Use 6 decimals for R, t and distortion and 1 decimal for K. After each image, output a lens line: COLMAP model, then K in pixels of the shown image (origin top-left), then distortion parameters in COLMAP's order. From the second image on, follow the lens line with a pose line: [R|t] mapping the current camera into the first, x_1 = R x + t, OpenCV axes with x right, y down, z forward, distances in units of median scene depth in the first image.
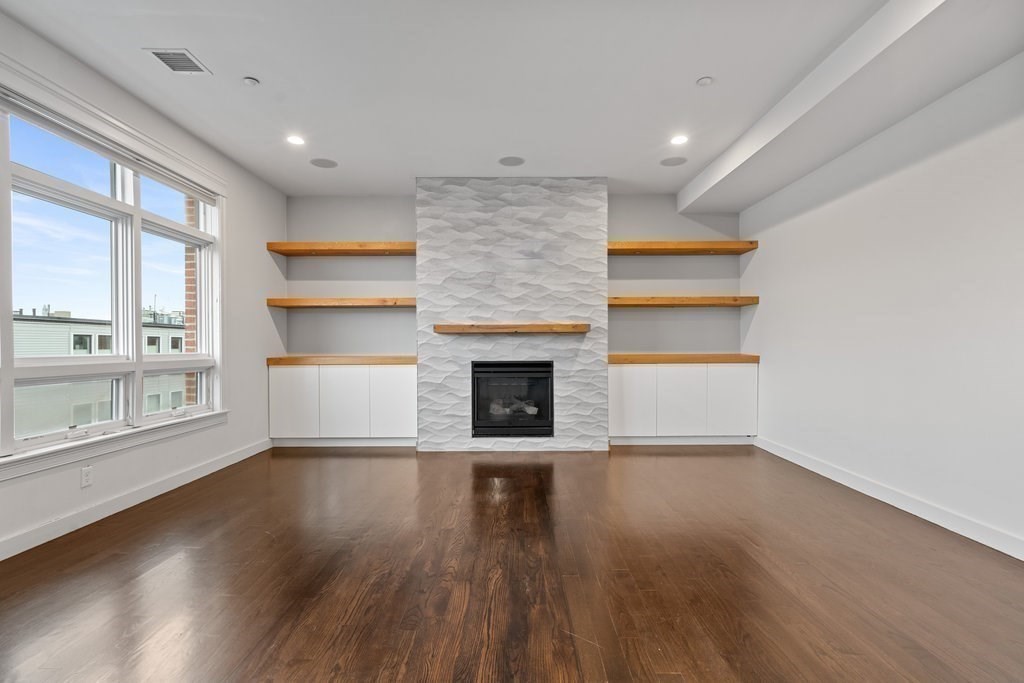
lens RADIAL K [[468.0, 0, 513.9], [0, 468.0, 345.1], [0, 0, 1]] dist [-0.006230, 0.001499]
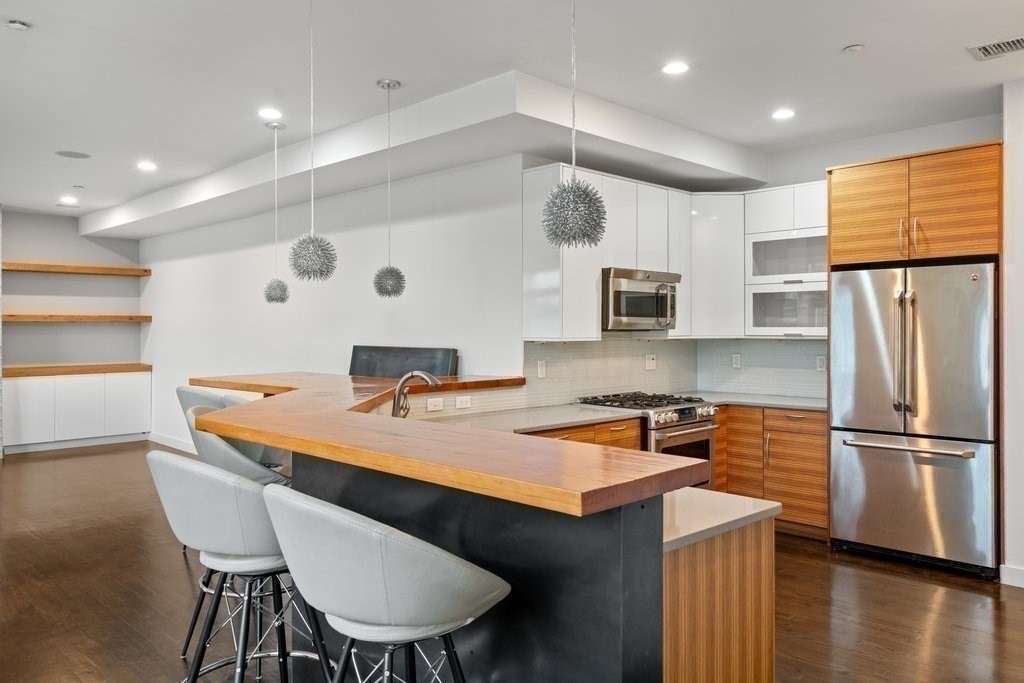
lens RADIAL K [[752.9, 0, 509.9], [0, 752.9, 330.5], [0, 0, 1]] dist [0.001604, 0.015547]
pose [[0.705959, 0.001171, 0.708252, -0.205739], [-0.001011, 0.999999, -0.000645, -0.068148], [-0.708252, -0.000261, 0.705960, -1.053485]]
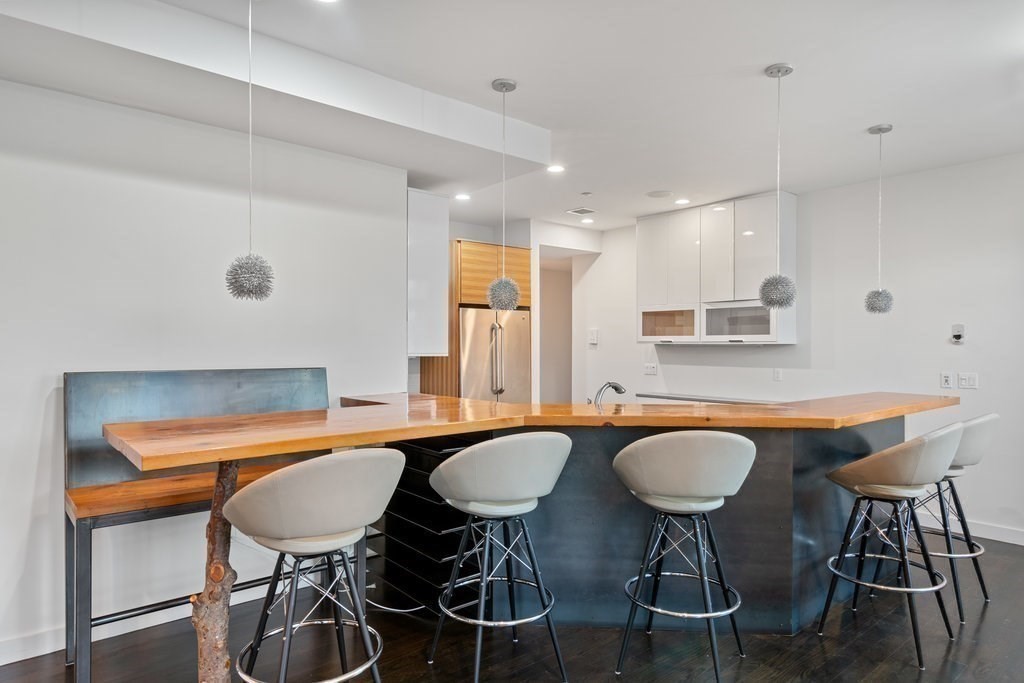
lens RADIAL K [[615.4, 0, 511.2], [0, 615.4, 351.5], [0, 0, 1]] dist [0.010515, -0.002880]
pose [[-0.649613, -0.005986, 0.760242, -0.203987], [-0.000536, 0.999972, 0.007415, -0.068071], [-0.760265, 0.004410, -0.649598, 0.092793]]
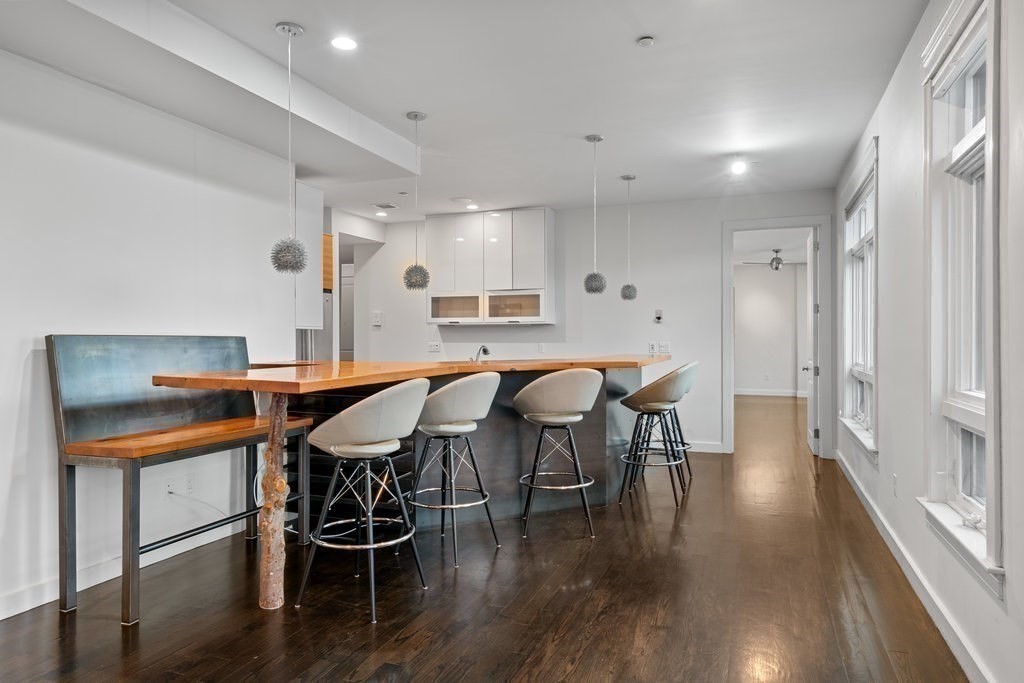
lens RADIAL K [[648.9, 0, 510.8], [0, 648.9, 338.9], [0, 0, 1]] dist [0.001824, 0.000482]
pose [[-0.935425, 0.004208, 0.353501, -0.134599], [0.004513, 0.999990, 0.000039, -0.037763], [-0.353497, 0.001631, -0.935434, 0.470175]]
